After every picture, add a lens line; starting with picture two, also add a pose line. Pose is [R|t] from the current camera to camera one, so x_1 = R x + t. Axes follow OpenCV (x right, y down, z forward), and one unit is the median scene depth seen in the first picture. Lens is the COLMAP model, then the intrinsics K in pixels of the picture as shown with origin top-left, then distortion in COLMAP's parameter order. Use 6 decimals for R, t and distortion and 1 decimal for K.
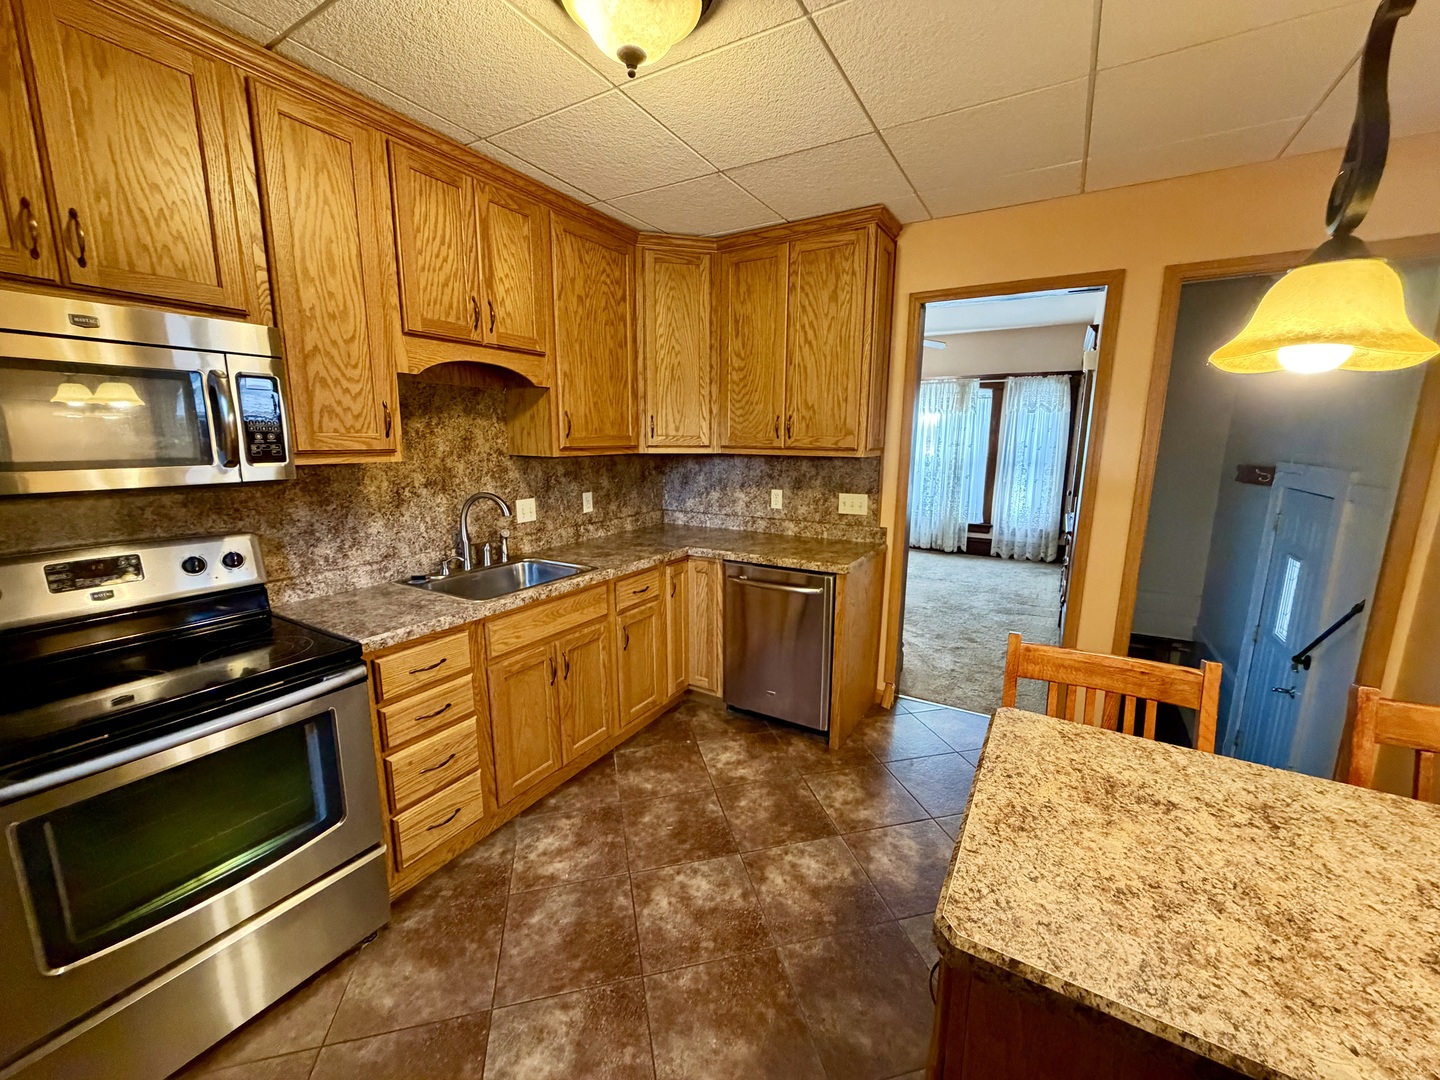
lens RADIAL K [[576.0, 0, 716.9], [0, 576.0, 541.2], [0, 0, 1]] dist [-0.000894, -0.000174]
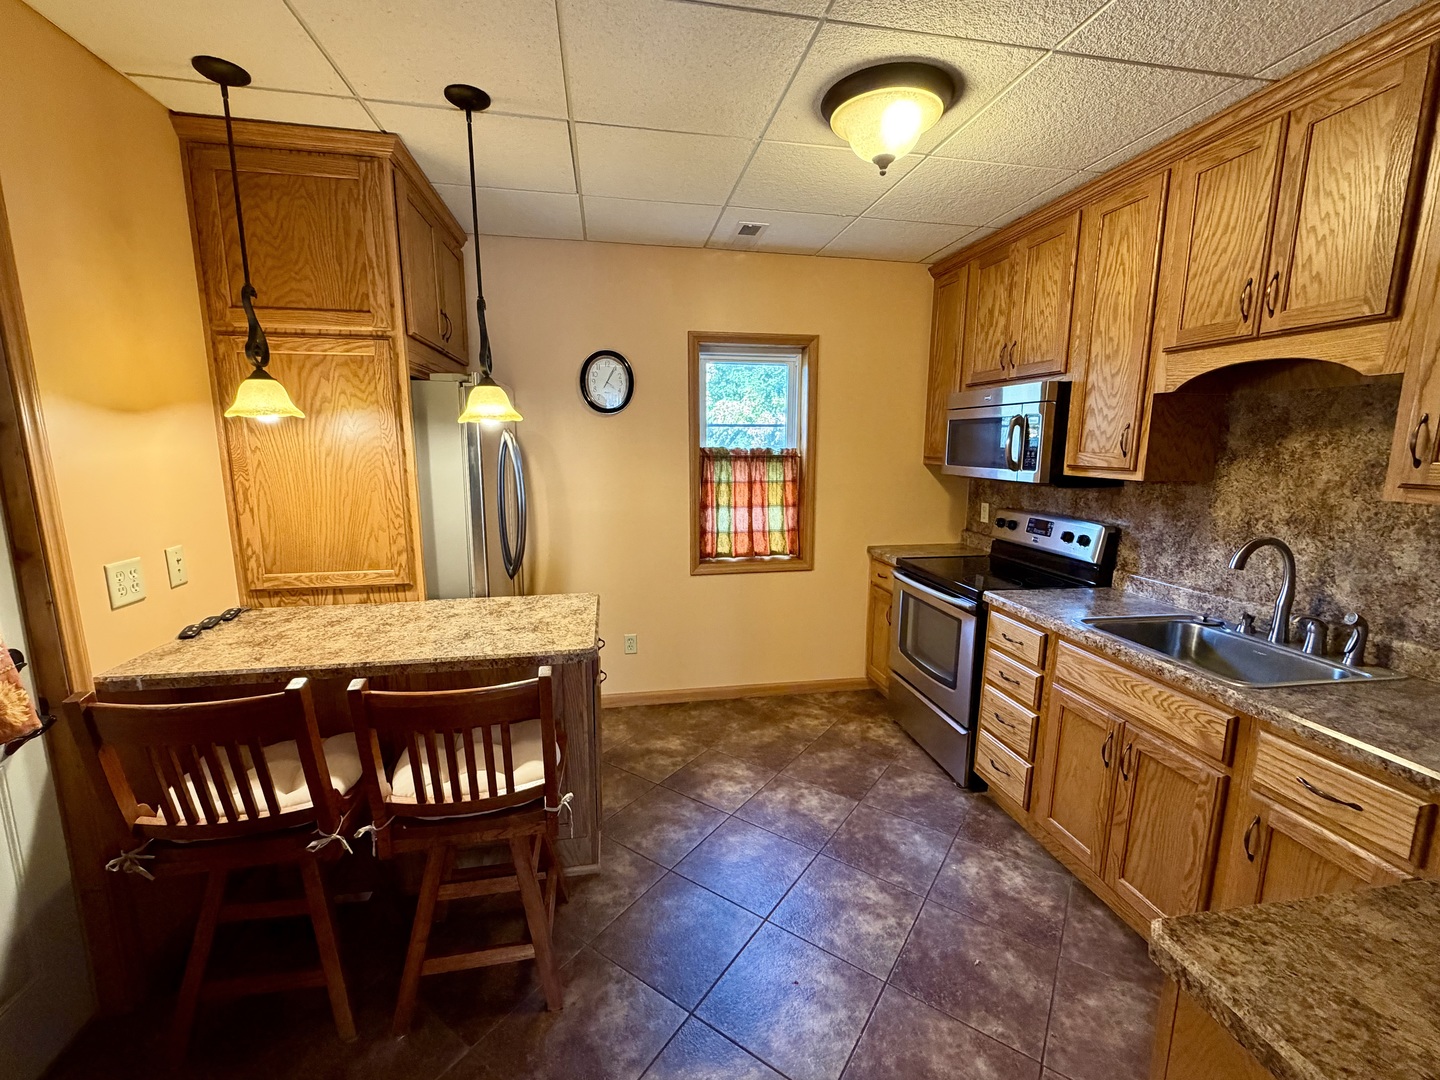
lens RADIAL K [[576.0, 0, 714.4], [0, 576.0, 537.0], [0, 0, 1]] dist [-0.000894, -0.000174]
pose [[-0.748501, 0.096604, -0.656059, 0.704864], [-0.131824, 0.947911, 0.289978, -0.243346], [0.649899, 0.303534, -0.696778, 1.267121]]
